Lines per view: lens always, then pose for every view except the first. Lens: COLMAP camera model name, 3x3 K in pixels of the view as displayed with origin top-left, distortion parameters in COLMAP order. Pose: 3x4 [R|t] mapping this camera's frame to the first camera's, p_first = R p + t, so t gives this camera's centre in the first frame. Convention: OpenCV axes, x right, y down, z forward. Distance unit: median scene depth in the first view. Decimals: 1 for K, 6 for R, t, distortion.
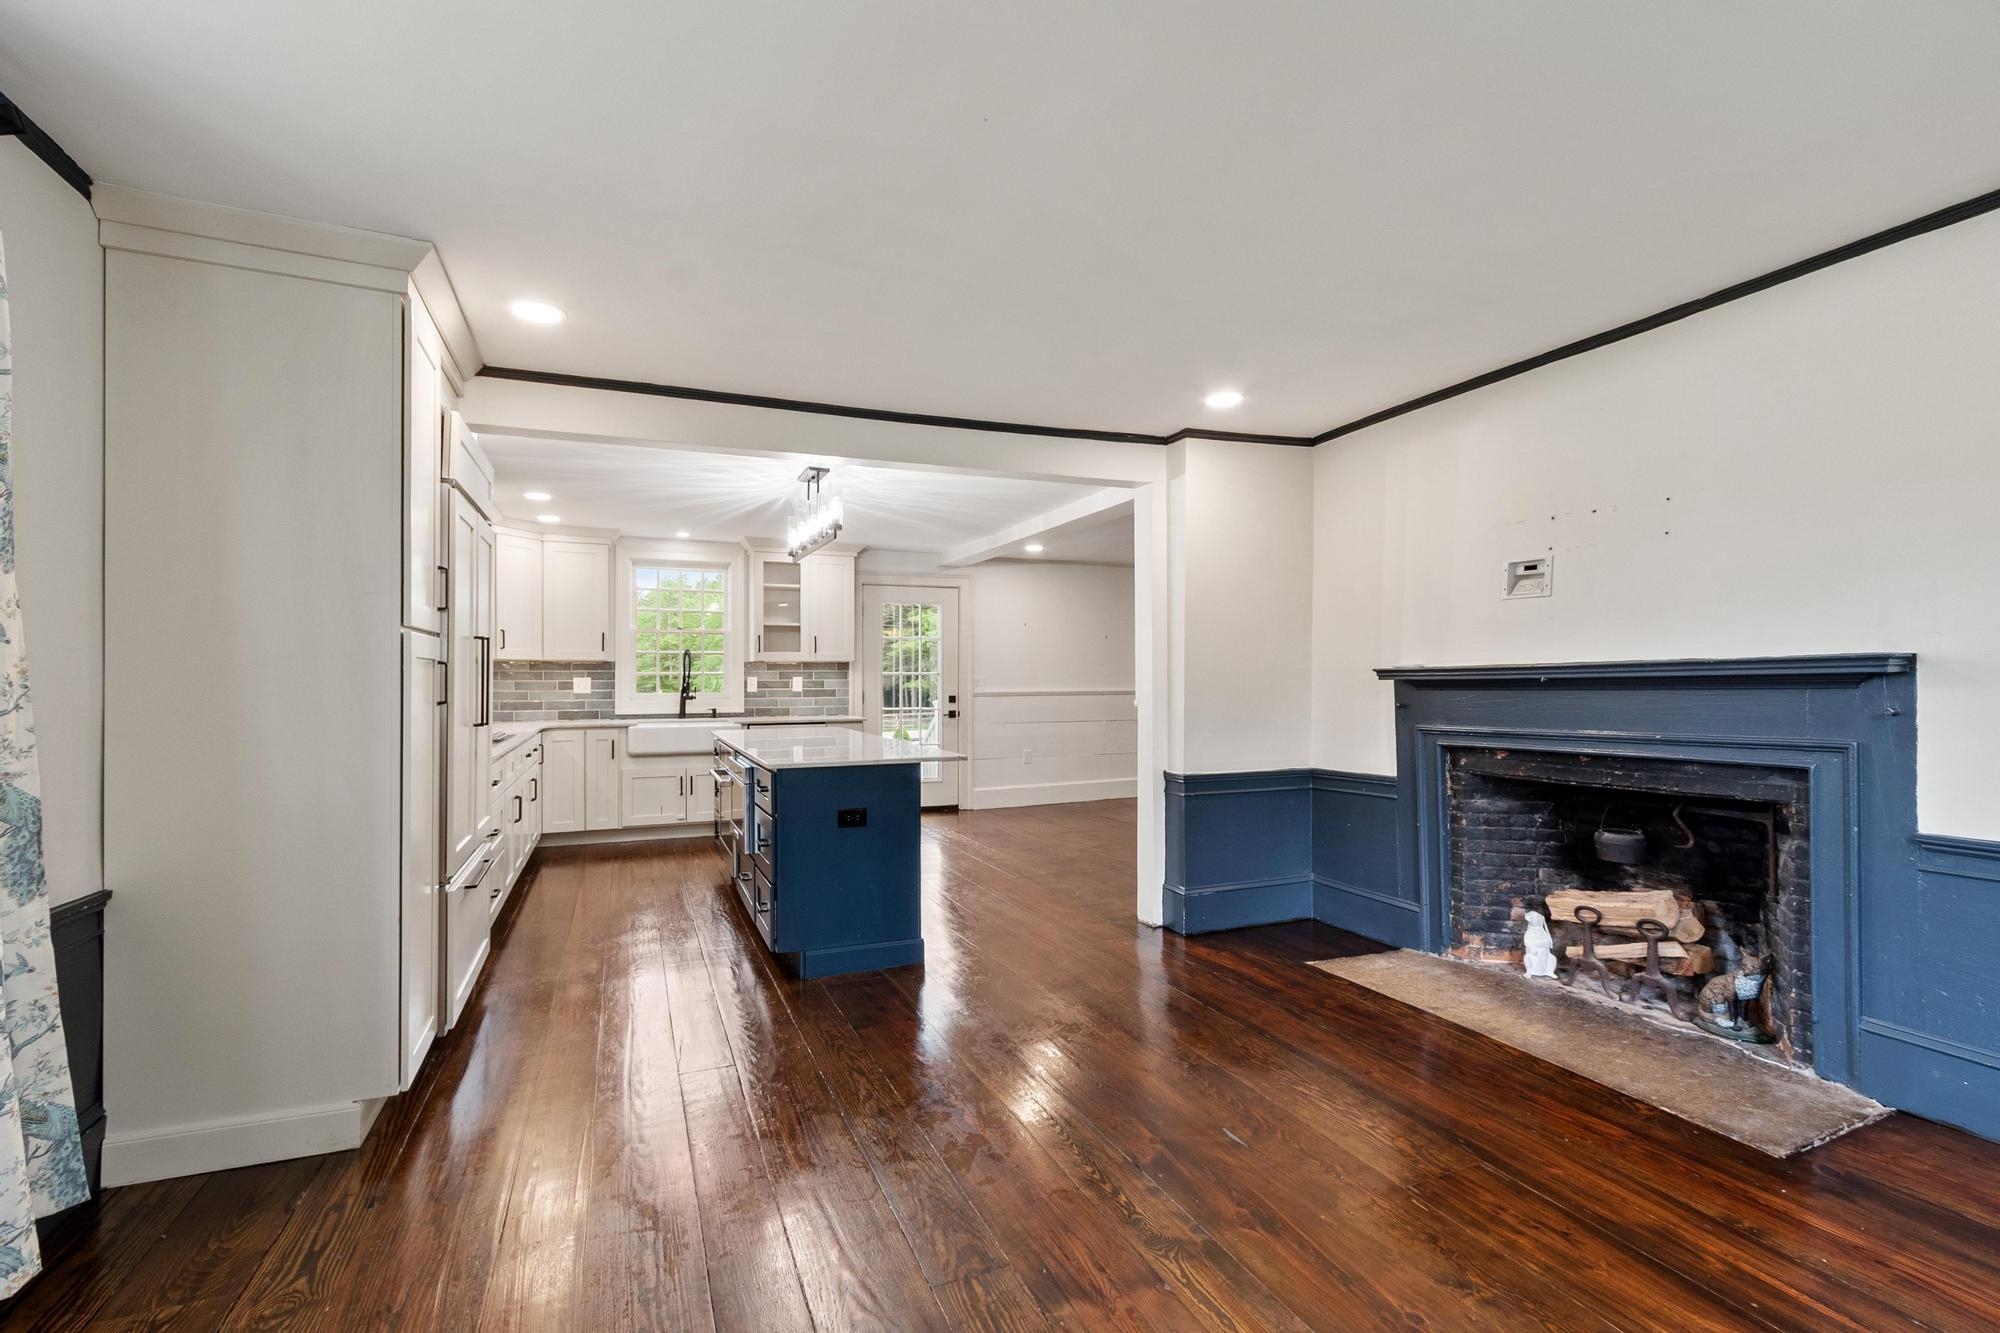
lens RADIAL K [[878.1, 0, 976.8], [0, 878.1, 683.6], [0, 0, 1]] dist [-0.001276, -0.000172]
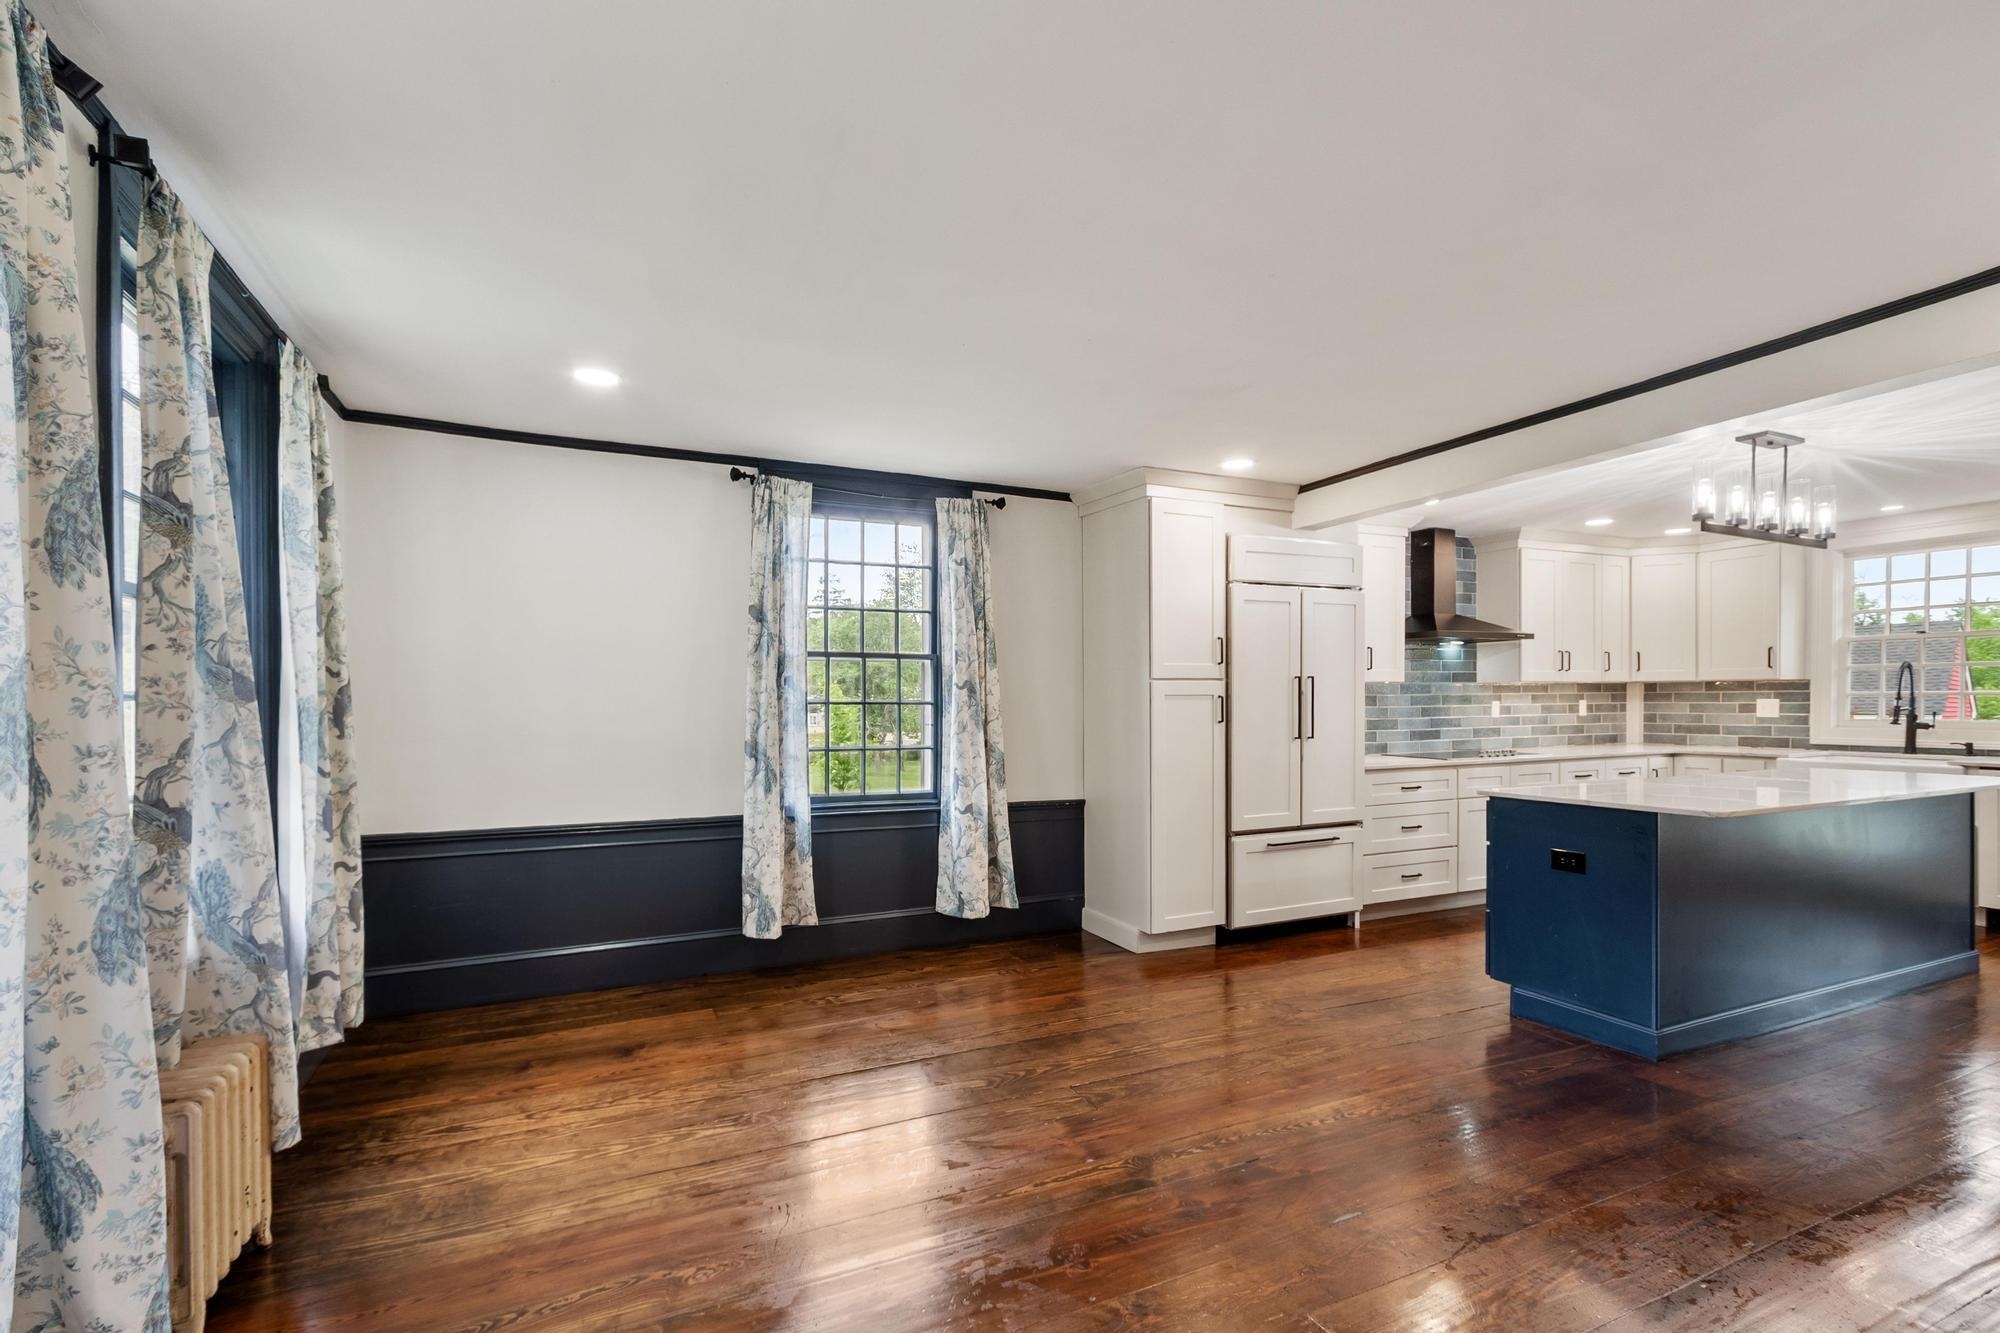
lens RADIAL K [[878.1, 0, 977.5], [0, 878.1, 713.0], [0, 0, 1]] dist [-0.001276, -0.000172]
pose [[0.037391, 0.015570, -0.999179, 0.377508], [0.000597, 0.999878, 0.015603, -0.006967], [0.999301, -0.001179, 0.037377, 0.187038]]
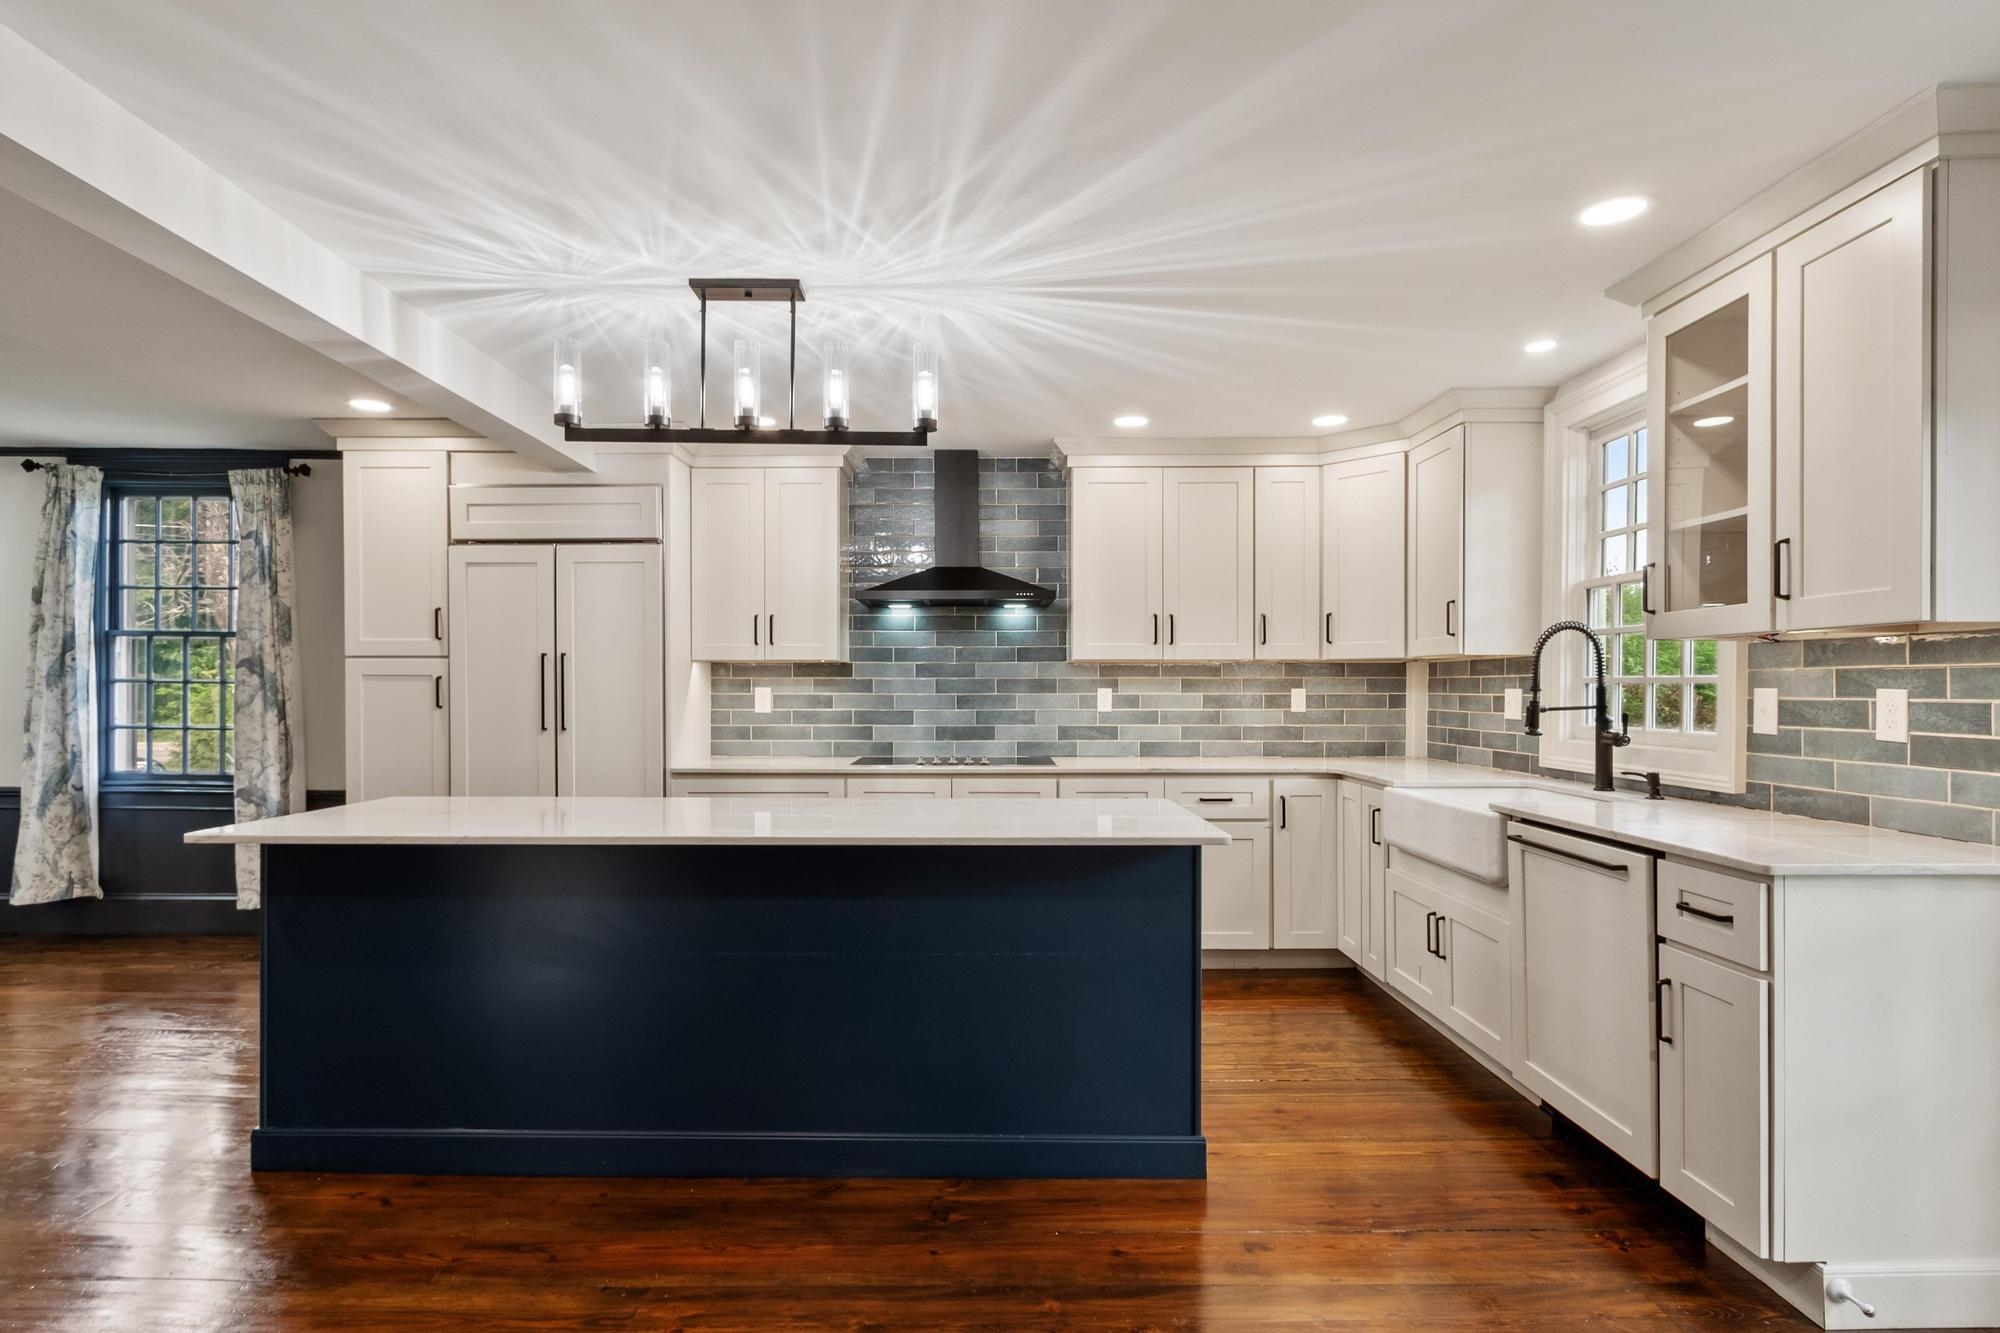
lens RADIAL K [[1015.5, 0, 985.3], [0, 1015.5, 689.4], [0, 0, 1]] dist [-0.000188, 0.000556]
pose [[-0.367325, 0.002772, -0.930089, 0.211935], [-0.007514, 0.999954, 0.005948, -0.007637], [0.930062, 0.009173, -0.367287, 0.913239]]
